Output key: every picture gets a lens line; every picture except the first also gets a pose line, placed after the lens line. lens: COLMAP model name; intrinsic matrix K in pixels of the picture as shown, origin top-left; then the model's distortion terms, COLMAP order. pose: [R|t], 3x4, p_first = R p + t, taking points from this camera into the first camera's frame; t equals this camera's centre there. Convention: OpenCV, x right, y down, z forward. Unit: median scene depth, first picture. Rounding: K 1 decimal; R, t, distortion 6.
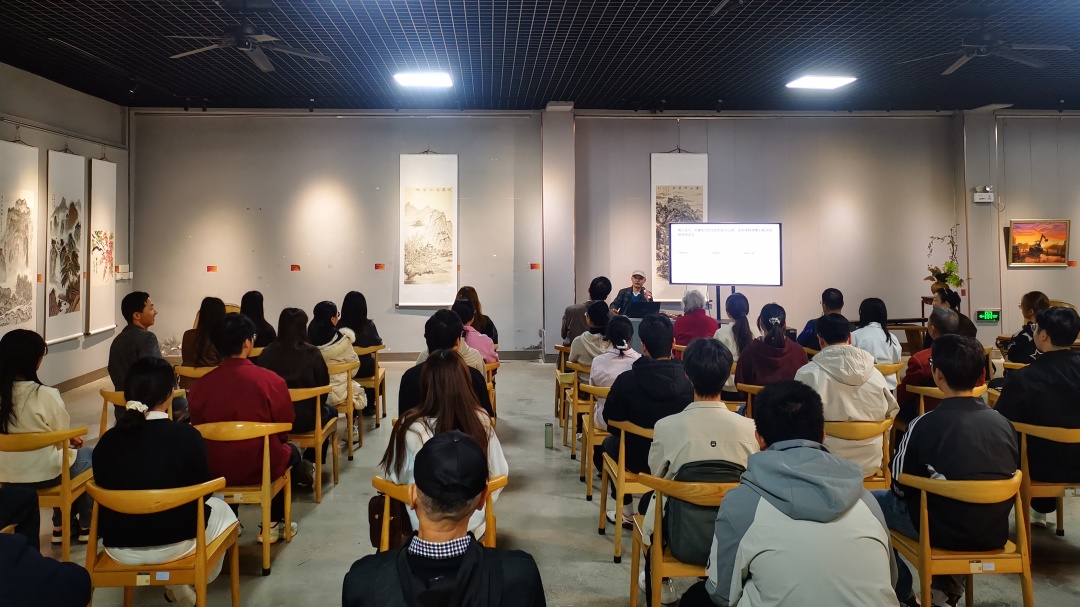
lens RADIAL K [[865.7, 0, 539.9], [0, 865.7, 301.9], [0, 0, 1]] dist [-0.004841, -0.002588]
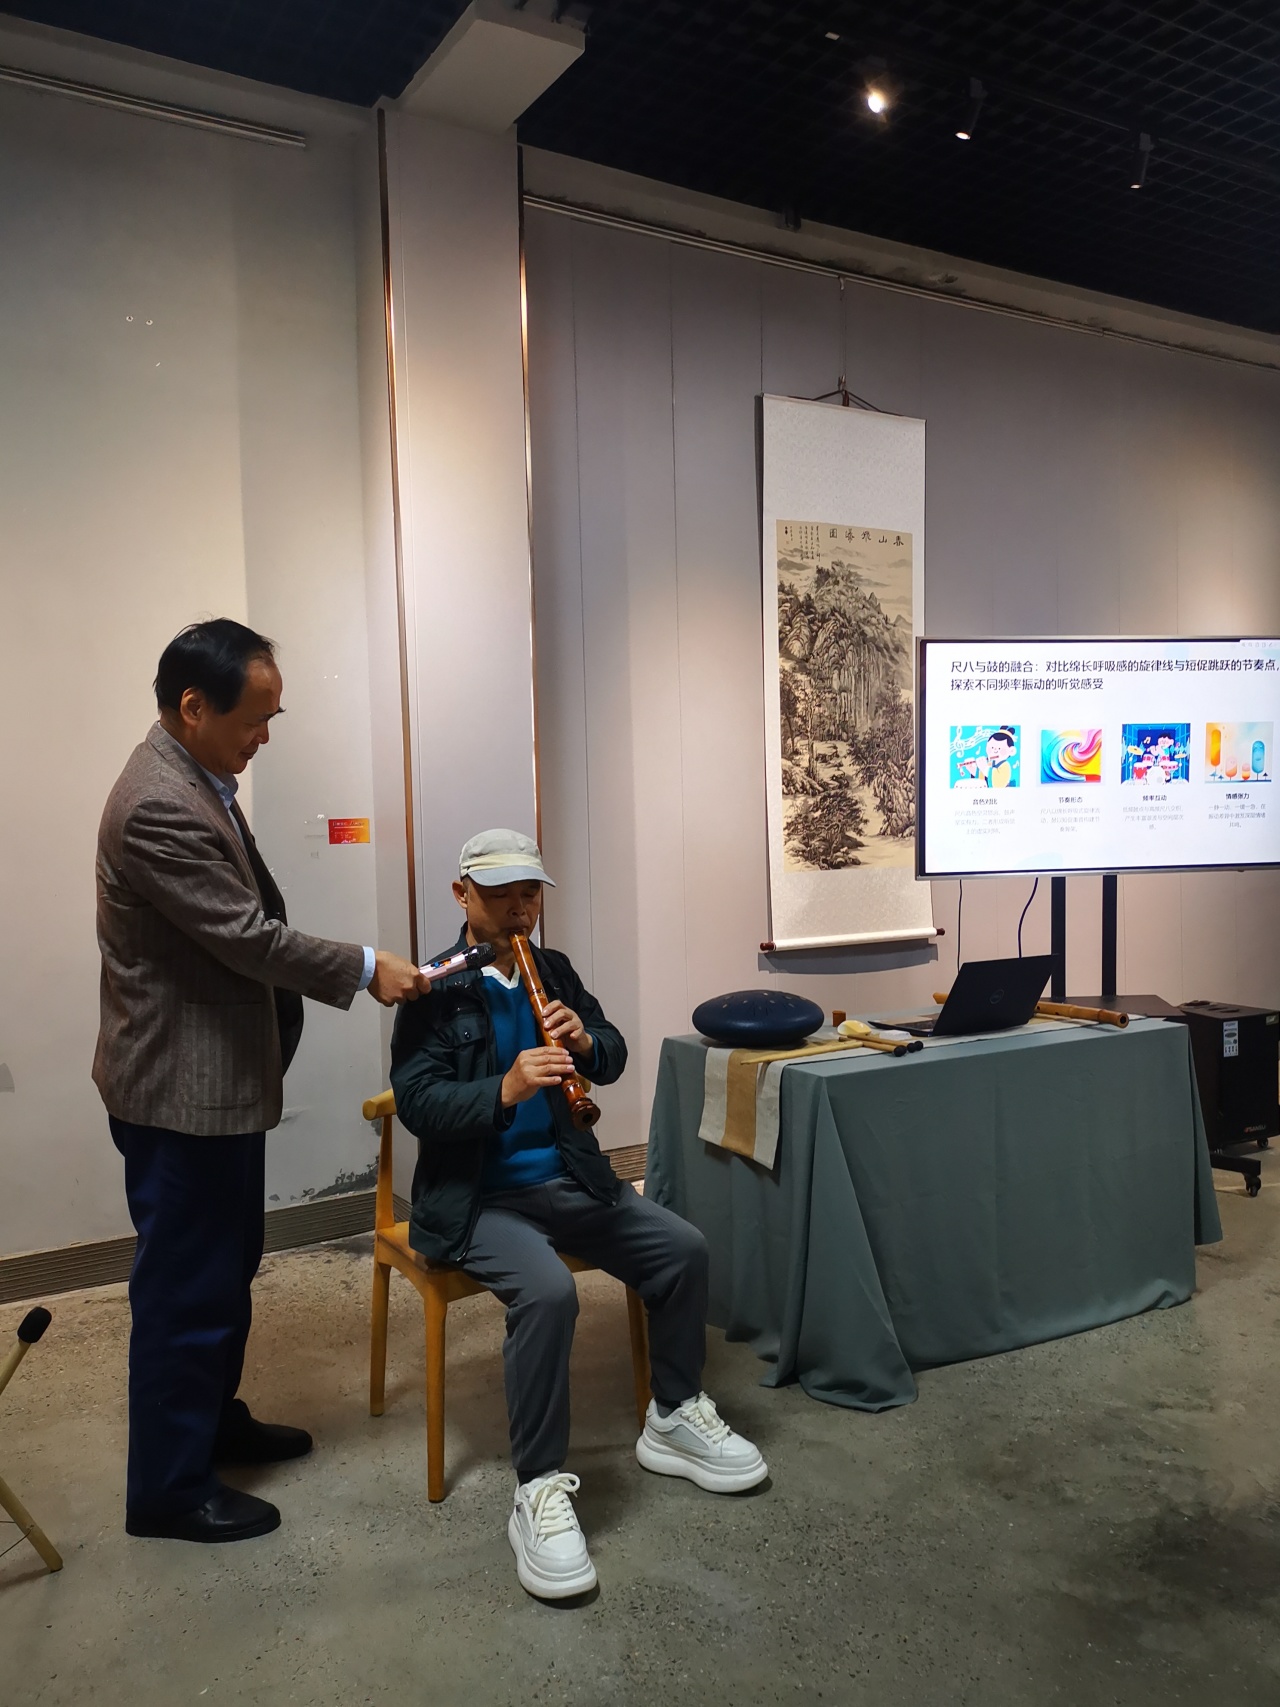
lens RADIAL K [[1341.6, 0, 655.9], [0, 1341.6, 895.7], [0, 0, 1]] dist [0.010950, 0.003830]
pose [[0.888161, -0.049716, 0.456835, -0.115993], [0.057786, 0.998322, -0.003701, -0.021389], [-0.455884, 0.029686, 0.889544, 0.777090]]
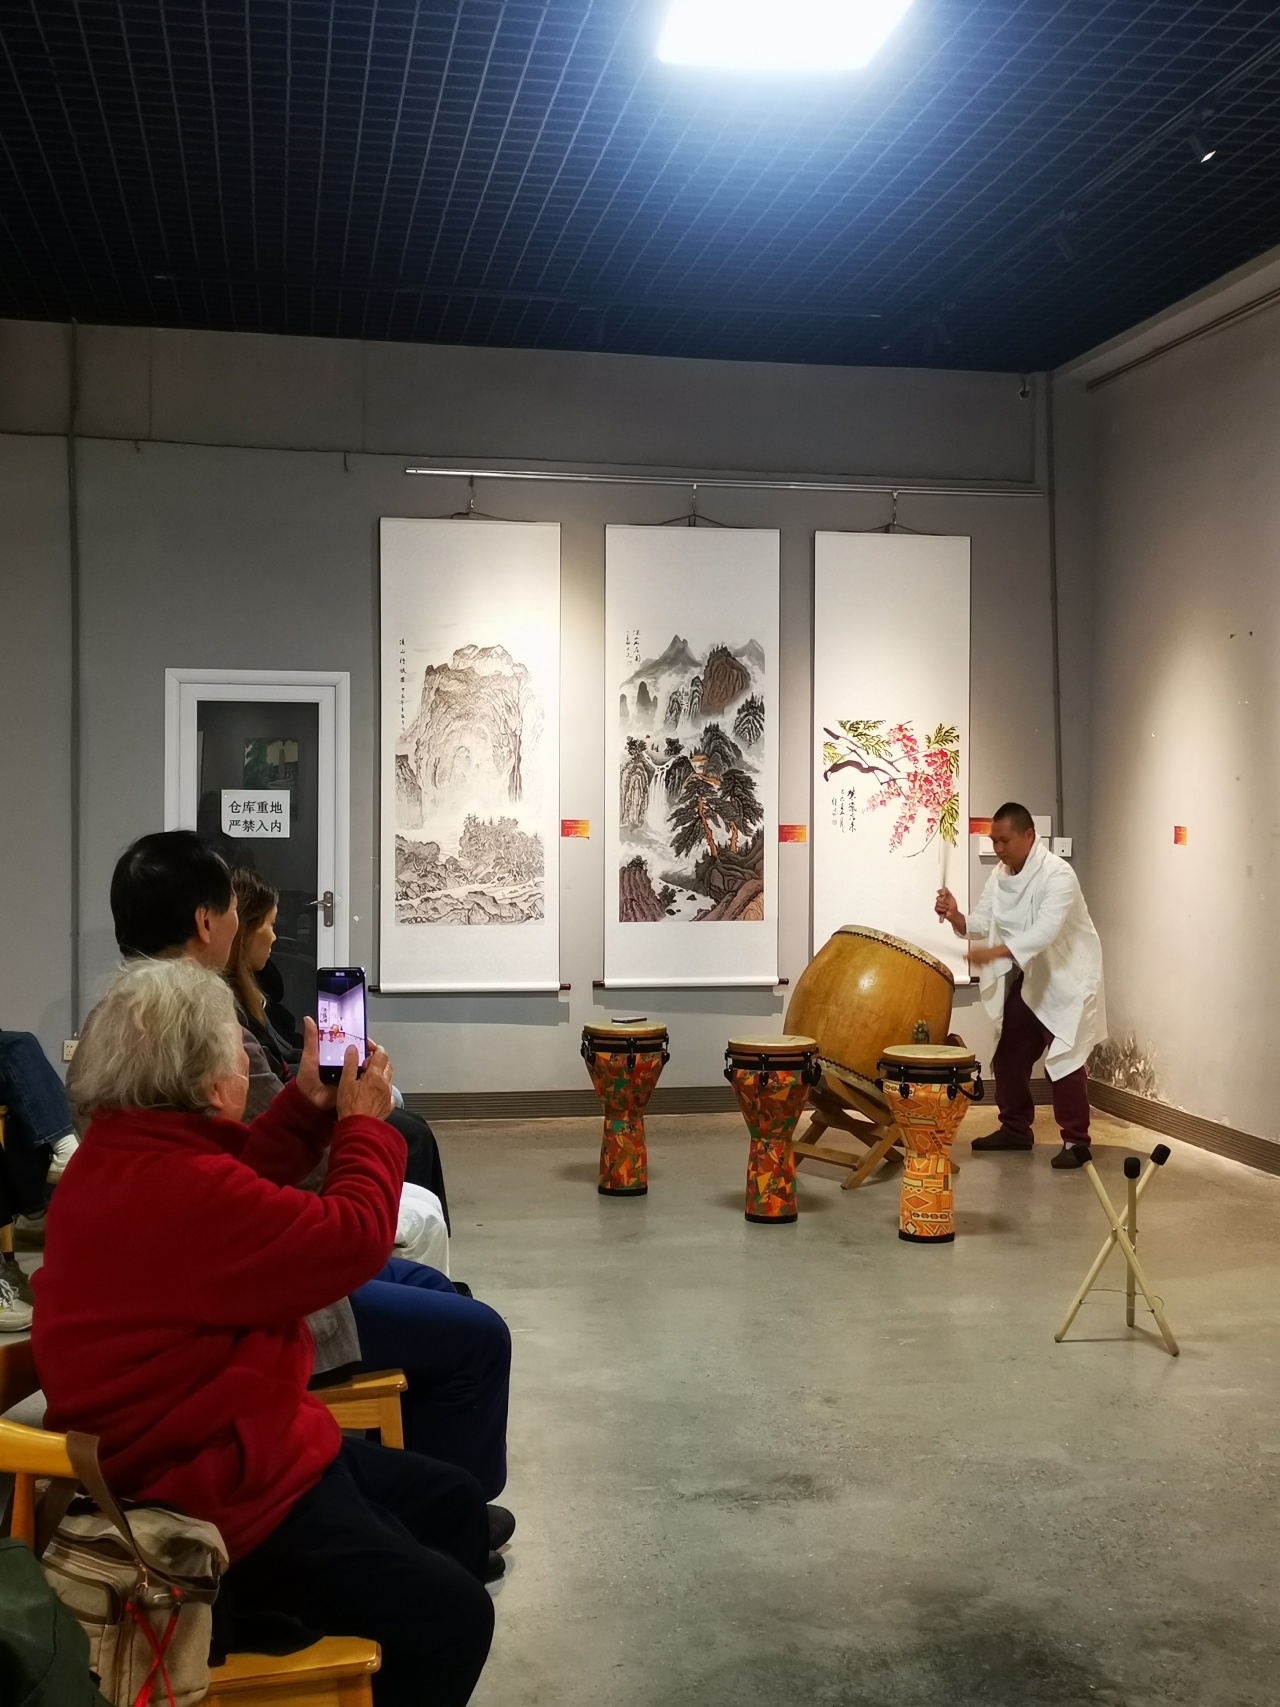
lens RADIAL K [[2084.9, 0, 640.4], [0, 2084.9, 856.8], [0, 0, 1]] dist [0.033388, 0.000000]
pose [[0.116091, 0.033752, -0.992665, 0.414741], [-0.085021, 0.996092, 0.023925, -0.037461], [0.989593, 0.081620, 0.118506, 0.835473]]
